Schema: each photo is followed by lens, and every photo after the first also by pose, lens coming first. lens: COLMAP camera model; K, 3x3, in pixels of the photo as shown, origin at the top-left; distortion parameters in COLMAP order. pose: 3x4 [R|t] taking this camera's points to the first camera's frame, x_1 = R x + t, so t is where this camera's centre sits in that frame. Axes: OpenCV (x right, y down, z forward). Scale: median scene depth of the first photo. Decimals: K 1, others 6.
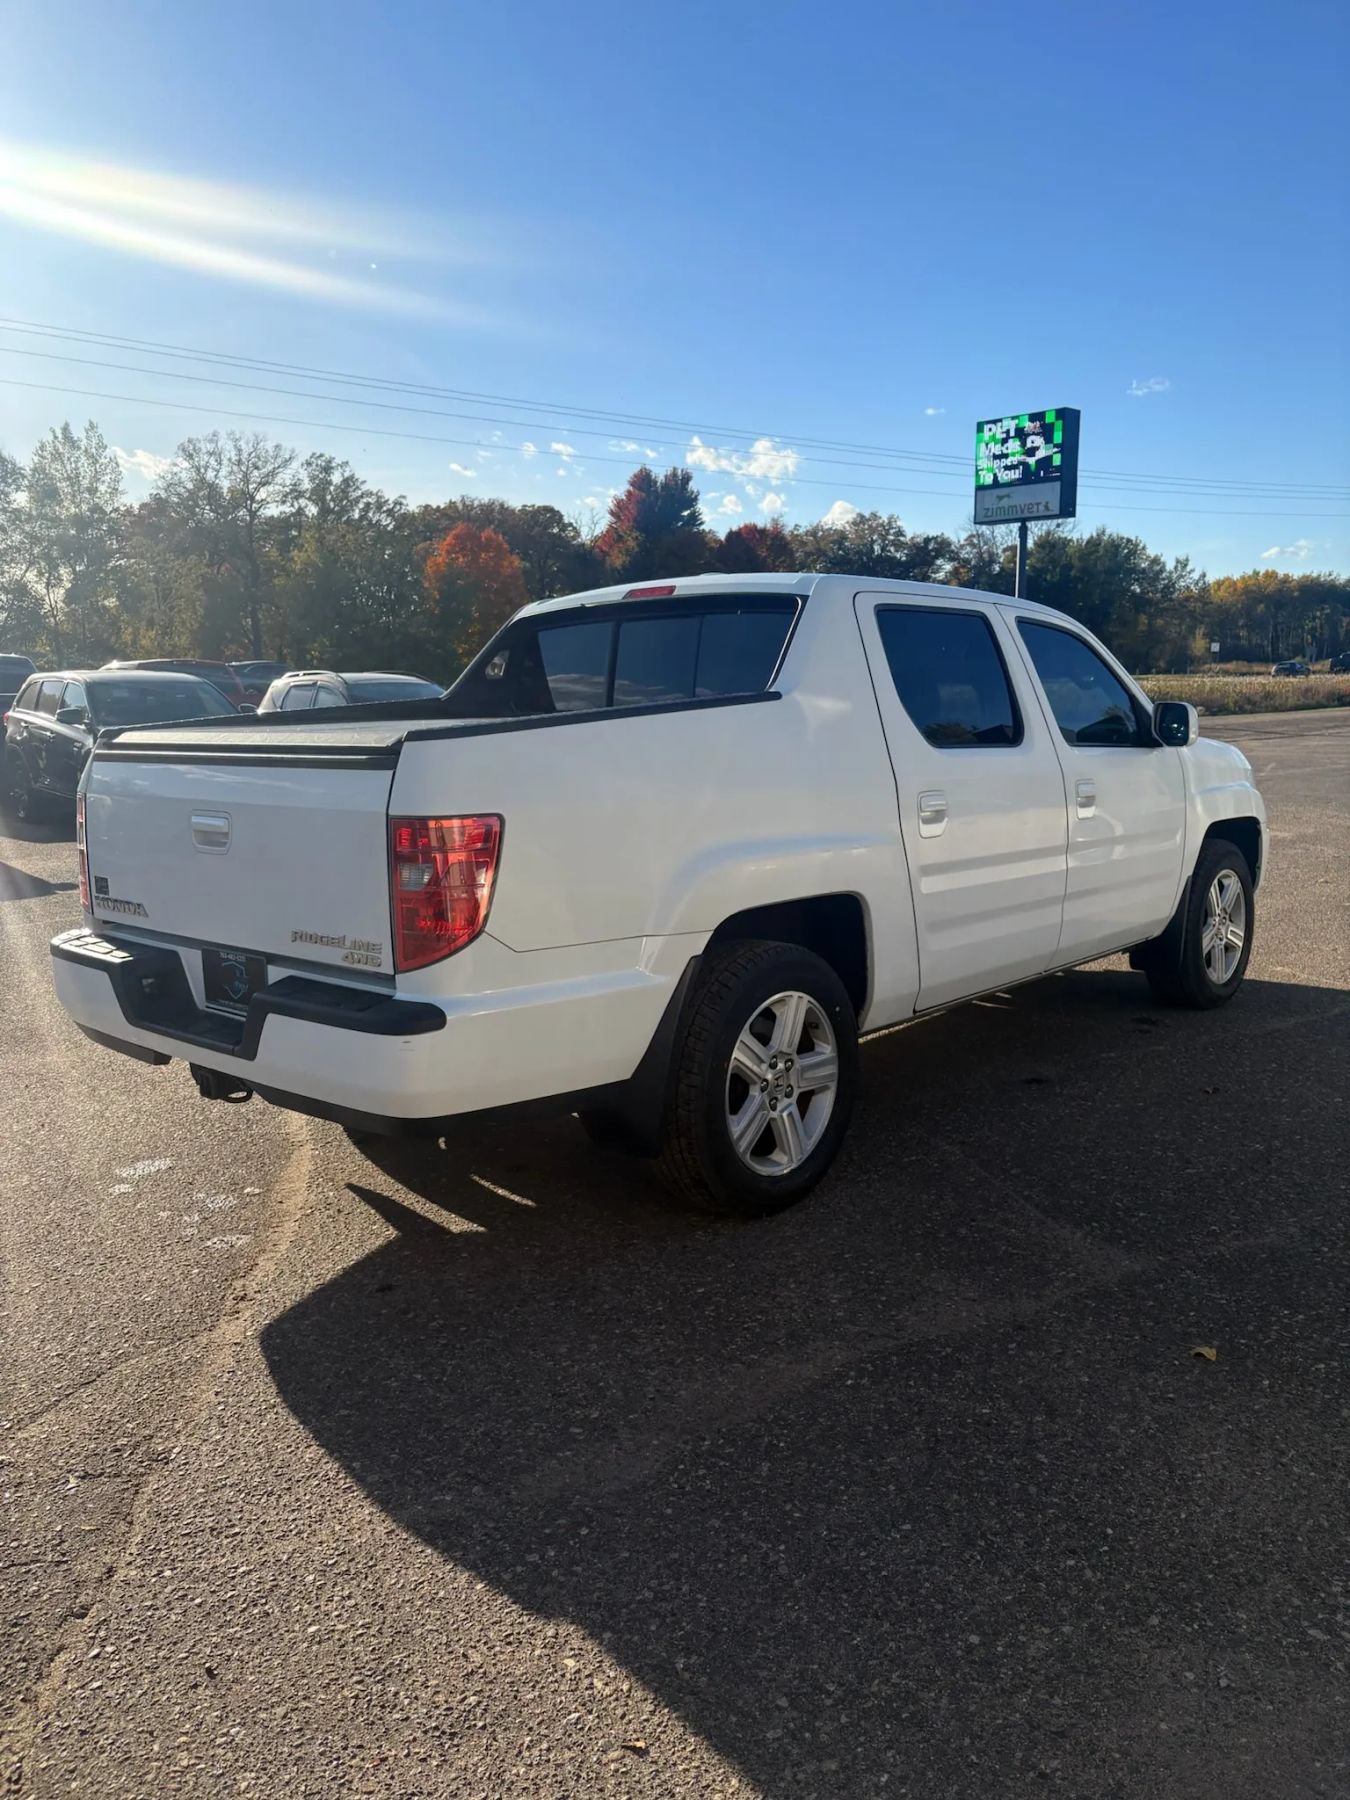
lens RADIAL K [[1387.0, 0, 678.9], [0, 1387.0, 904.9], [0, 0, 1]] dist [0.014758, -0.001733]
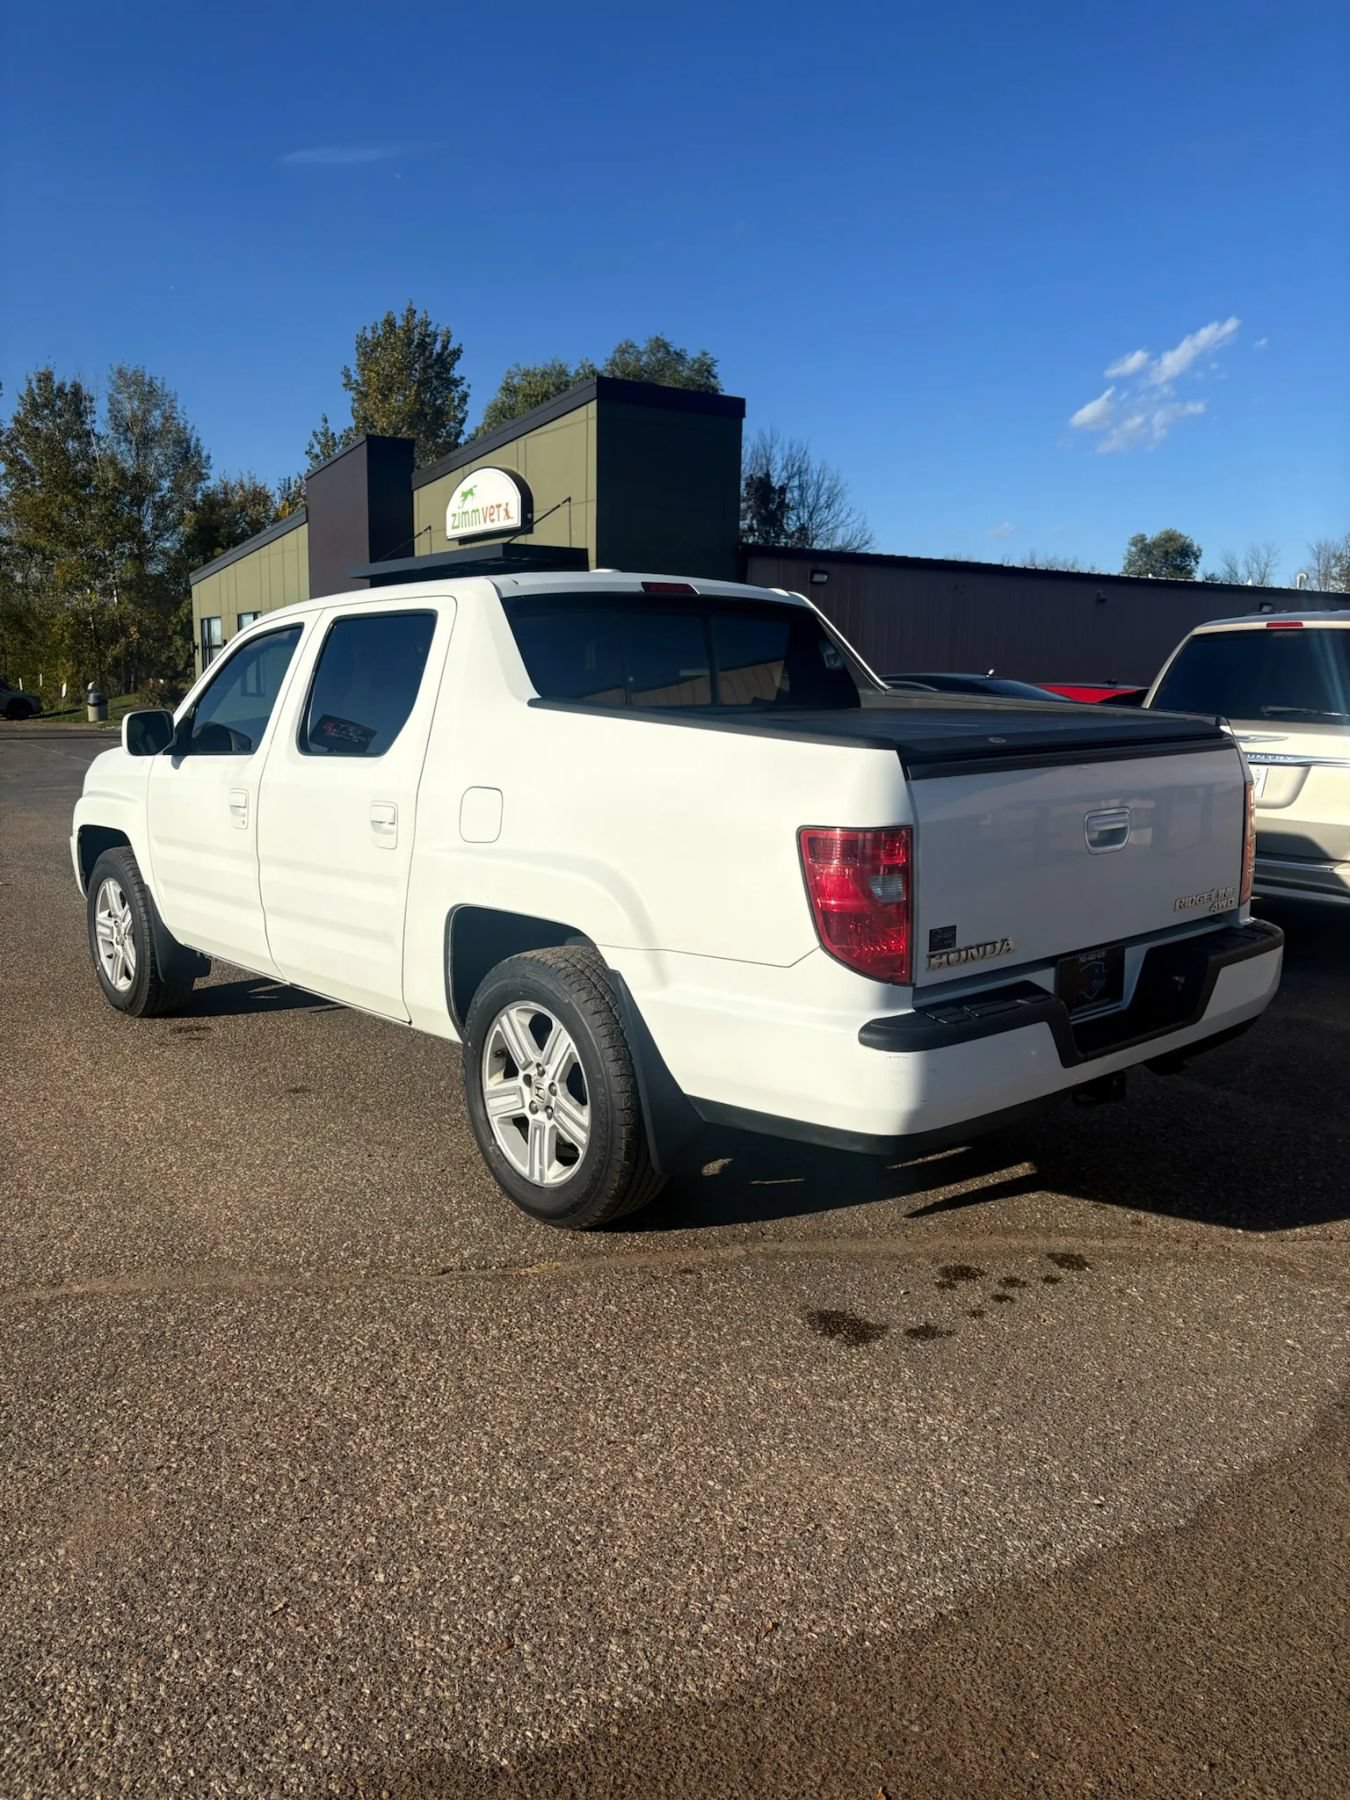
lens RADIAL K [[1387.0, 0, 678.9], [0, 1387.0, 904.9], [0, 0, 1]] dist [0.014758, -0.001733]
pose [[0.125767, -0.154479, 0.979959, -0.114502], [0.154700, 0.978772, 0.134438, -0.015268], [-0.979924, 0.134692, 0.146995, 0.099419]]
